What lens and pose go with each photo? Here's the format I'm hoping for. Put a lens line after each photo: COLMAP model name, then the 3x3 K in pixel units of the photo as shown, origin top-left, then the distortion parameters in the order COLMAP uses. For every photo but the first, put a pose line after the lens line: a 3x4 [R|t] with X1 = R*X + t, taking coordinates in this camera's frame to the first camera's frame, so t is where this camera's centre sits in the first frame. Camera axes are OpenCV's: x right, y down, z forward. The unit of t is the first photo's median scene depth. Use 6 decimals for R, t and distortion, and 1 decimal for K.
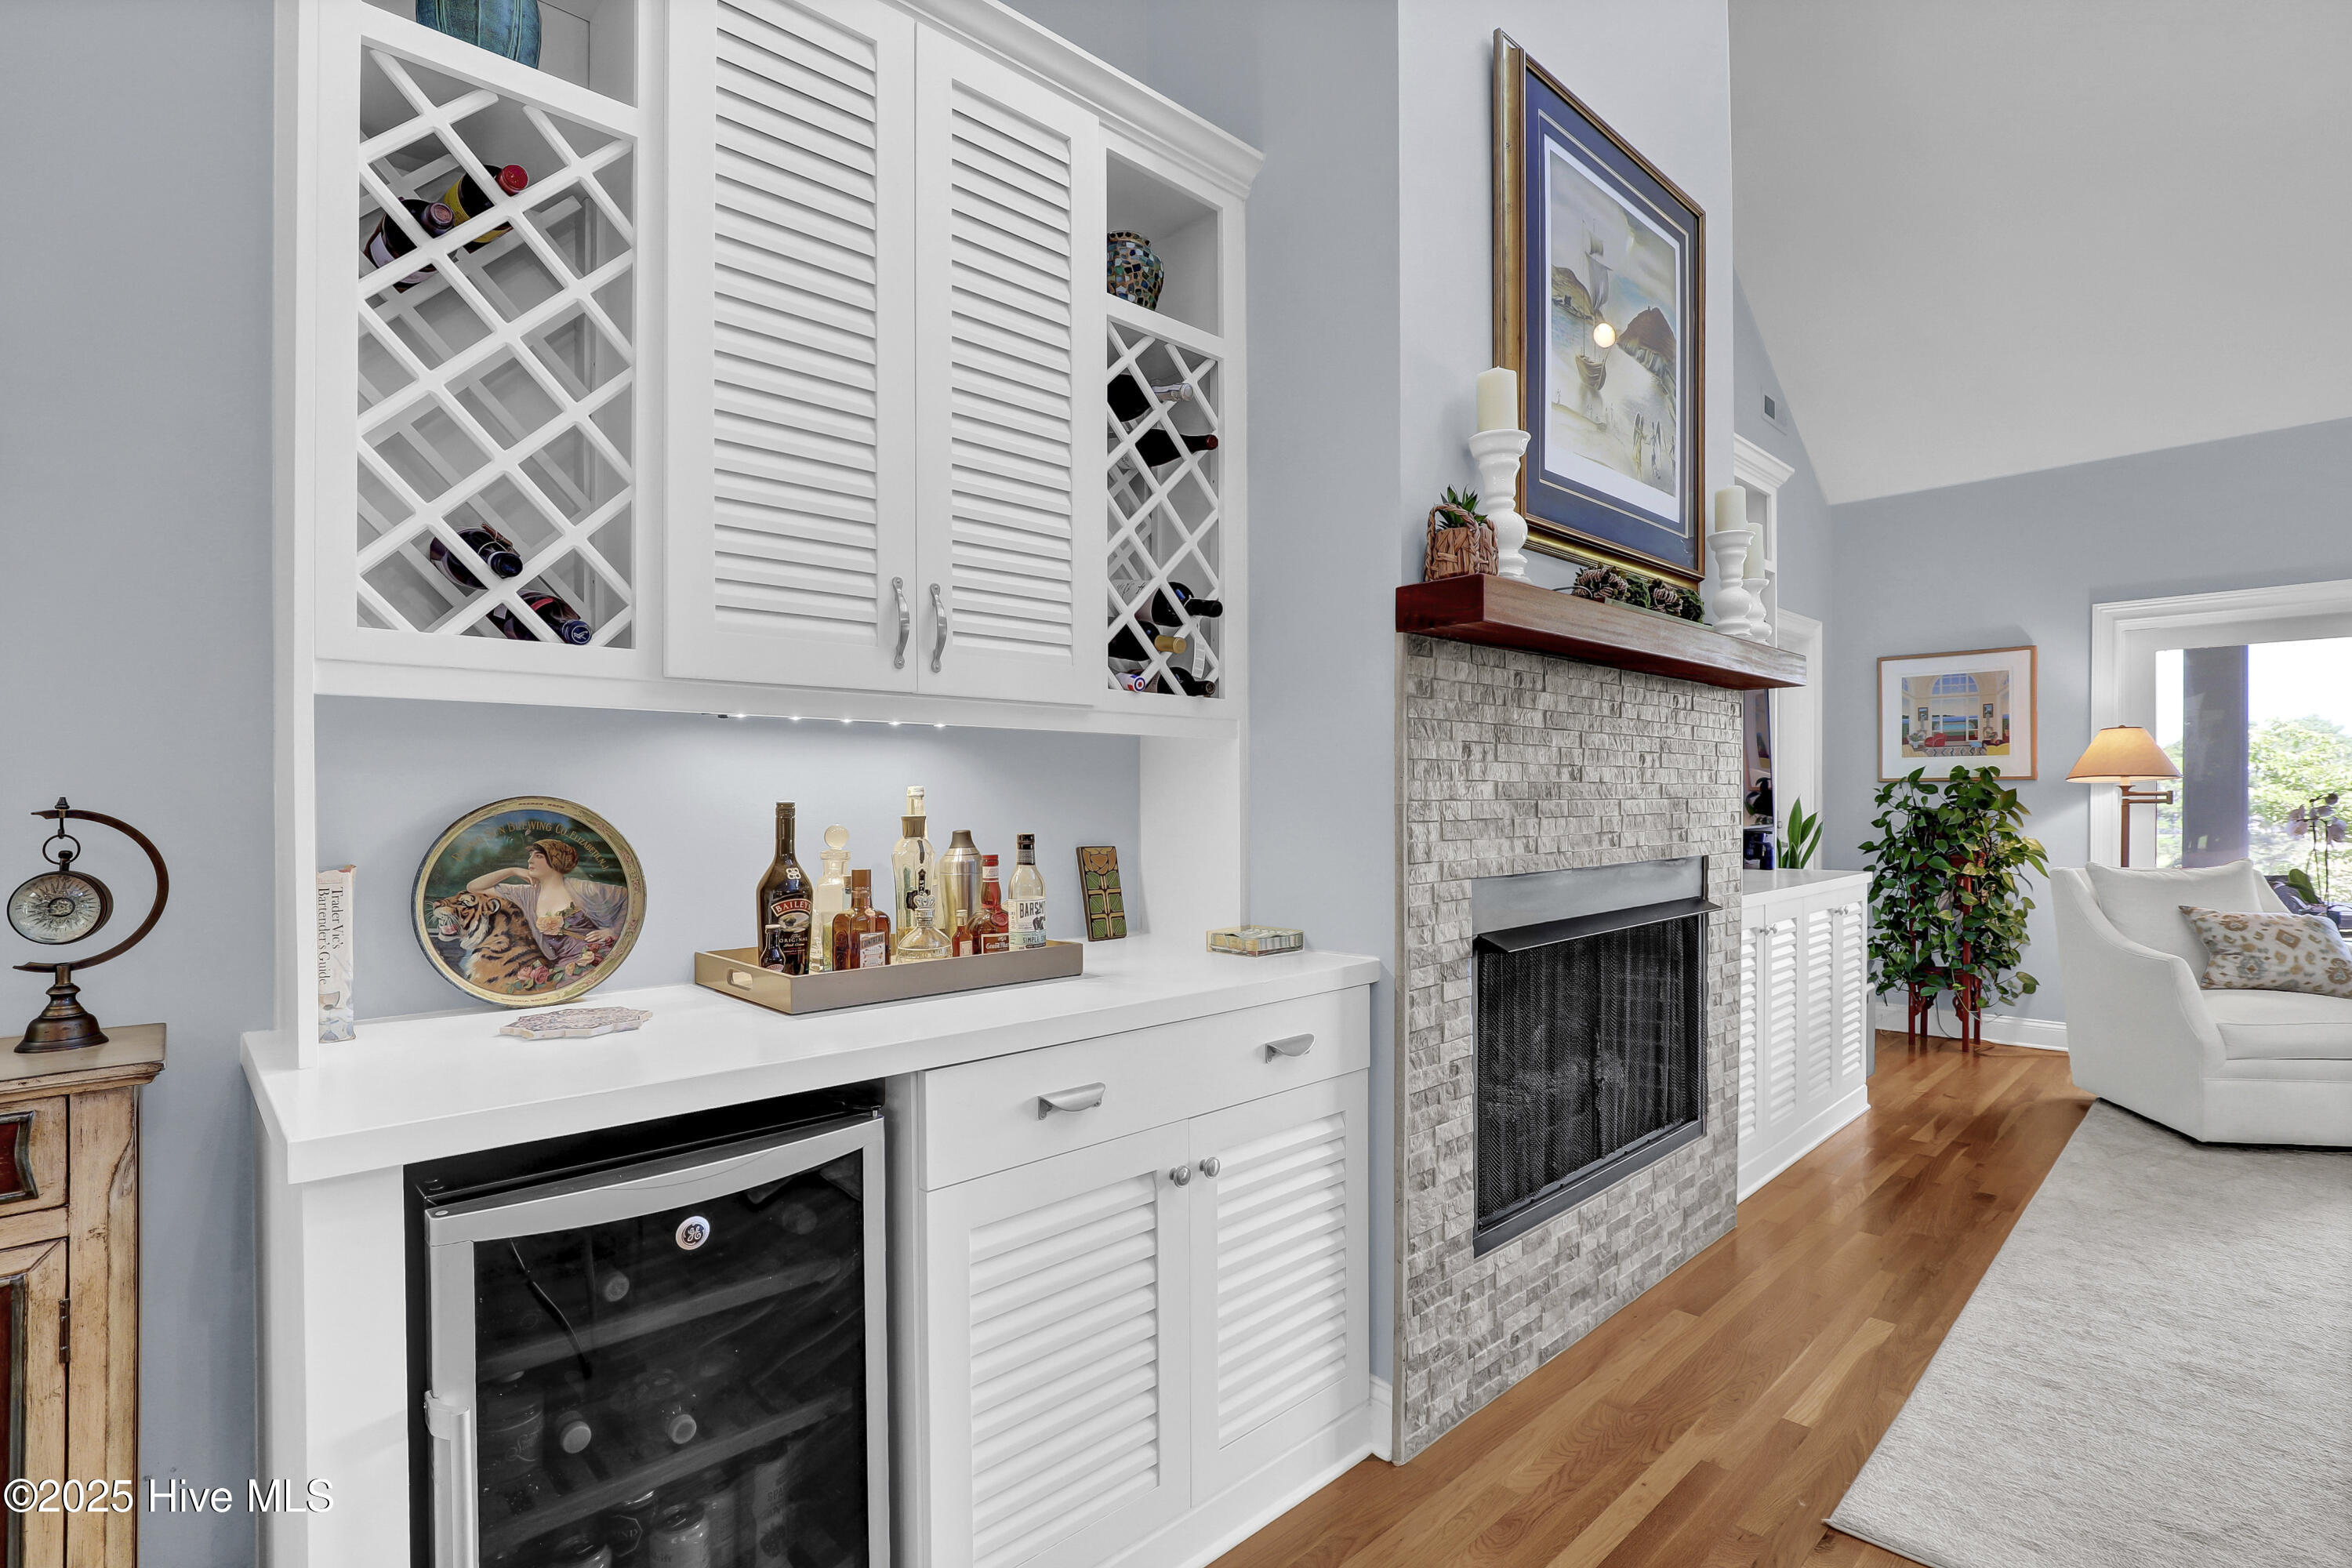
lens RADIAL K [[1111.6, 0, 1192.7], [0, 1111.6, 804.8], [0, 0, 1]] dist [-0.027512, 0.000865]
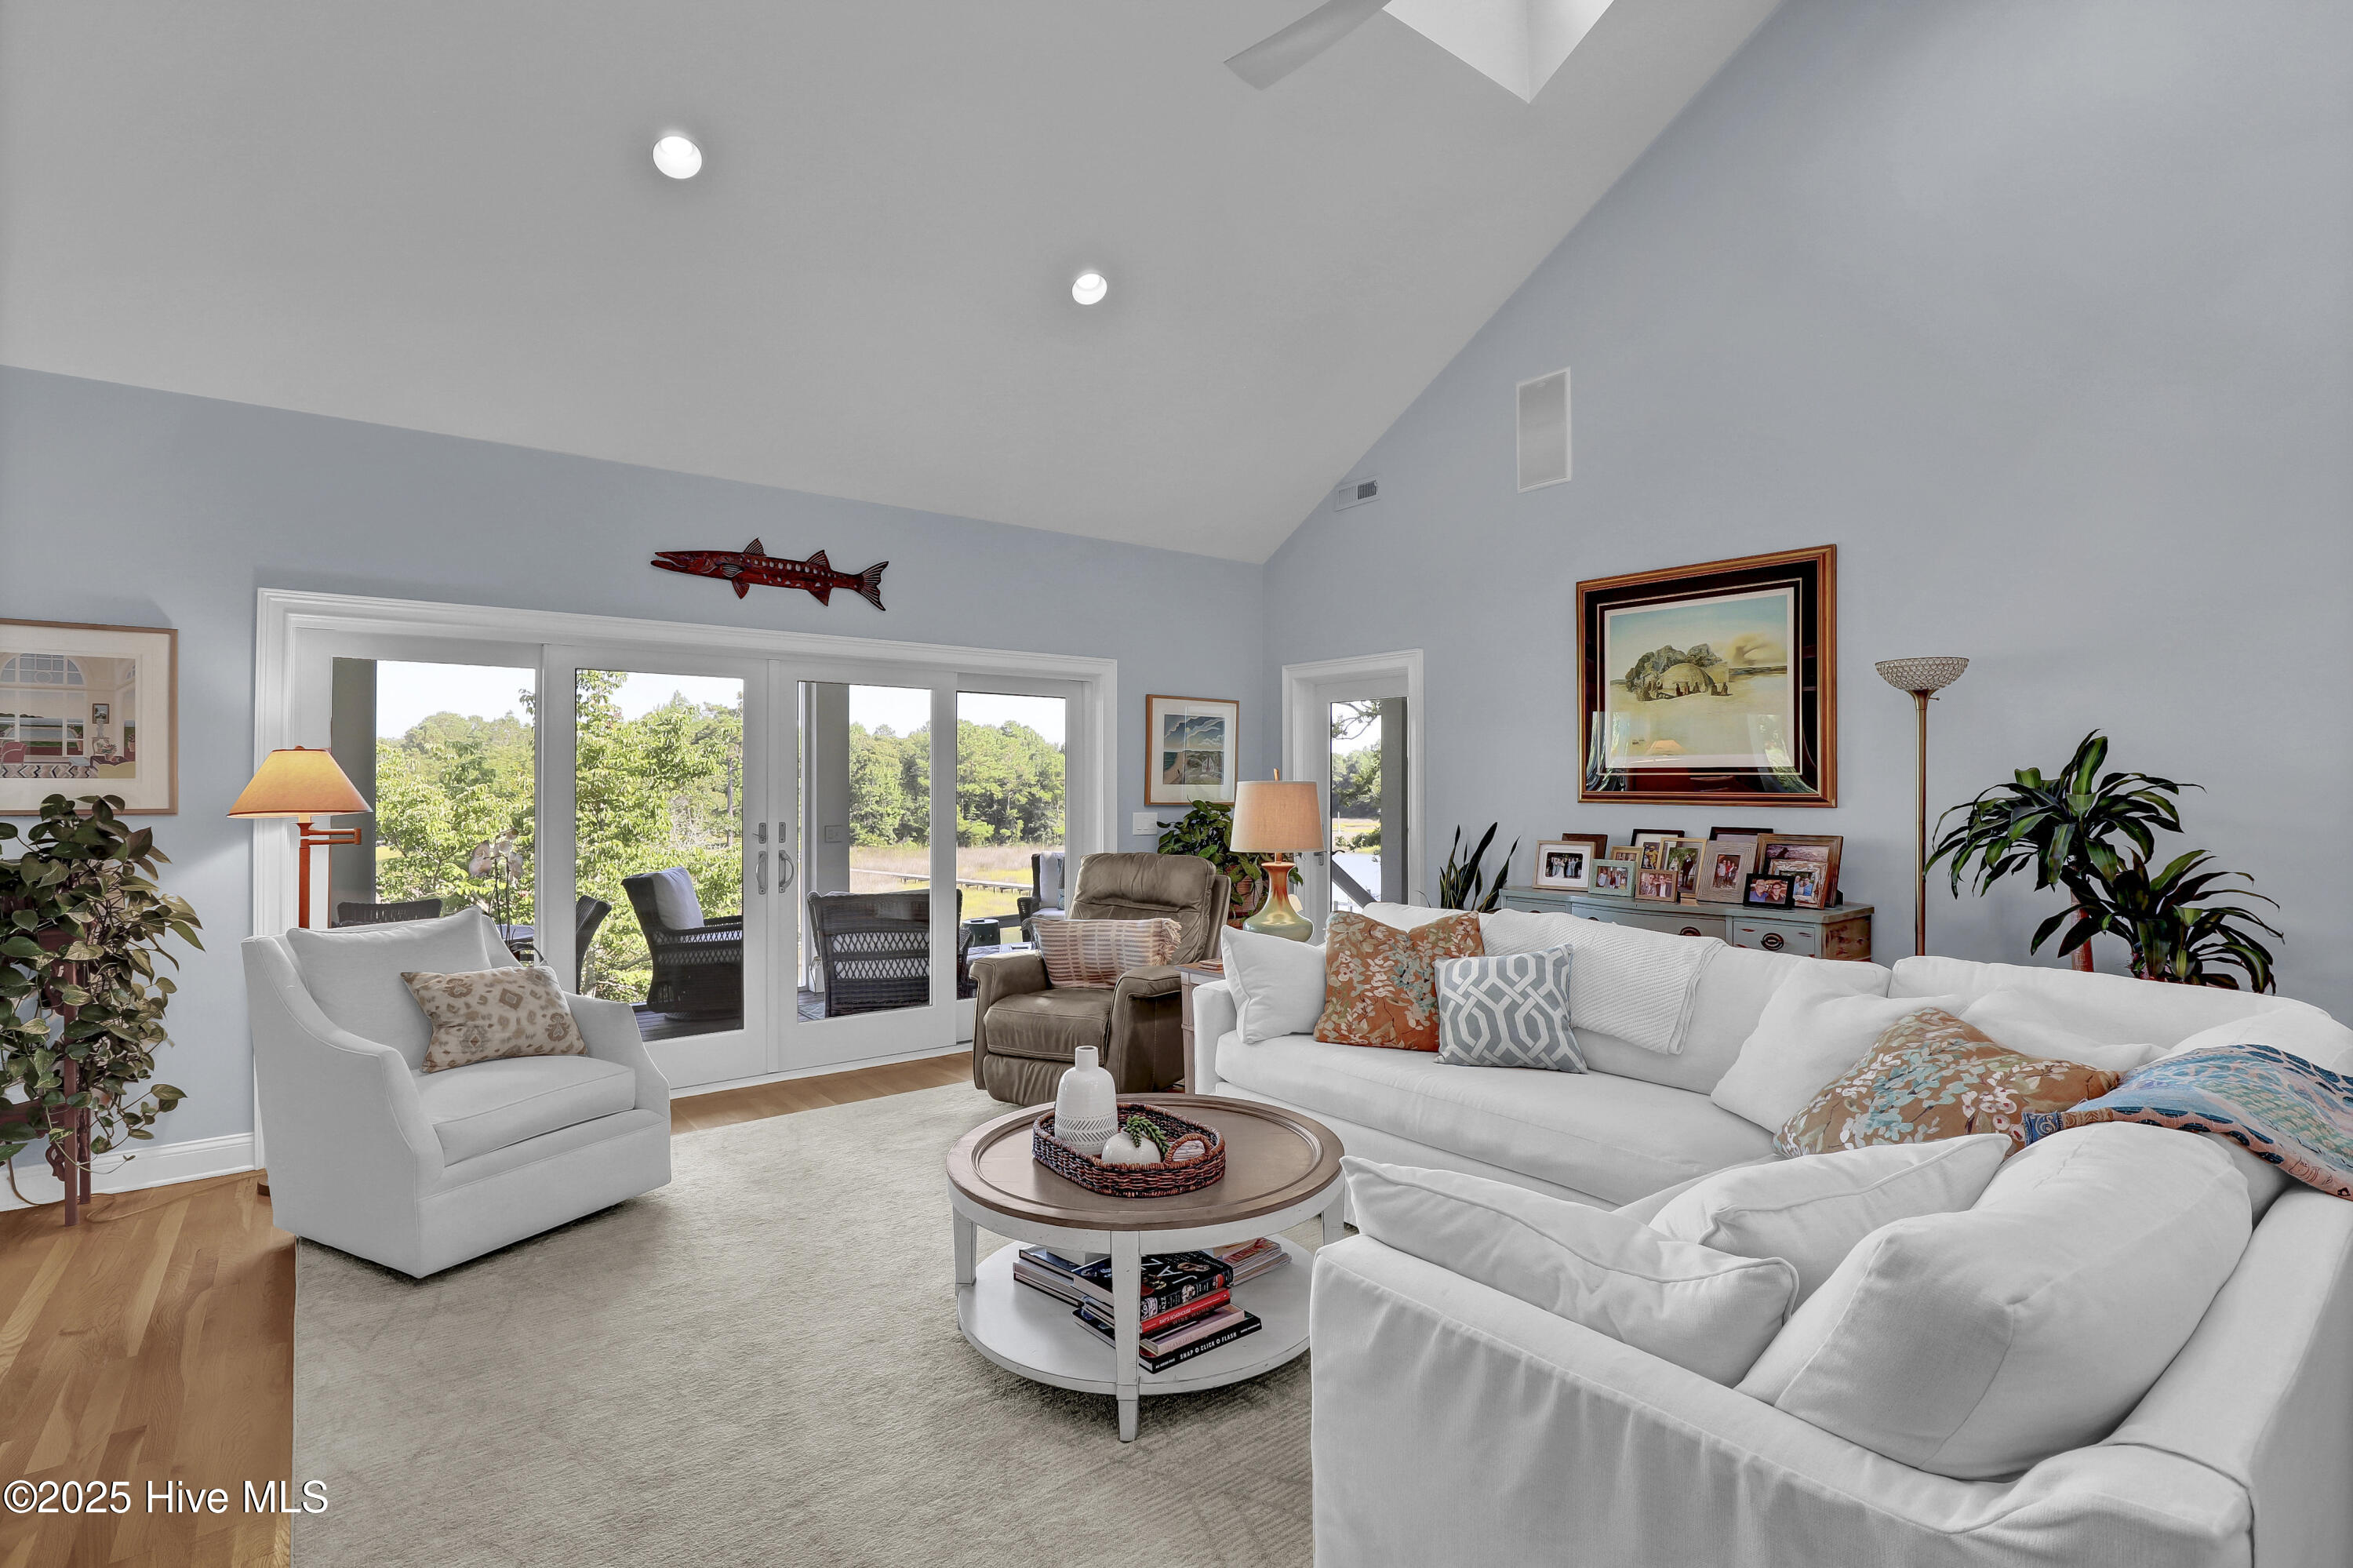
lens RADIAL K [[1109.9, 0, 1195.8], [0, 1109.9, 785.5], [0, 0, 1]] dist [-0.031516, 0.006766]
pose [[0.101161, 0.009032, 0.994829, 0.273264], [0.004450, 0.999945, -0.009531, -0.072000], [-0.994860, 0.005391, 0.101115, 0.569961]]
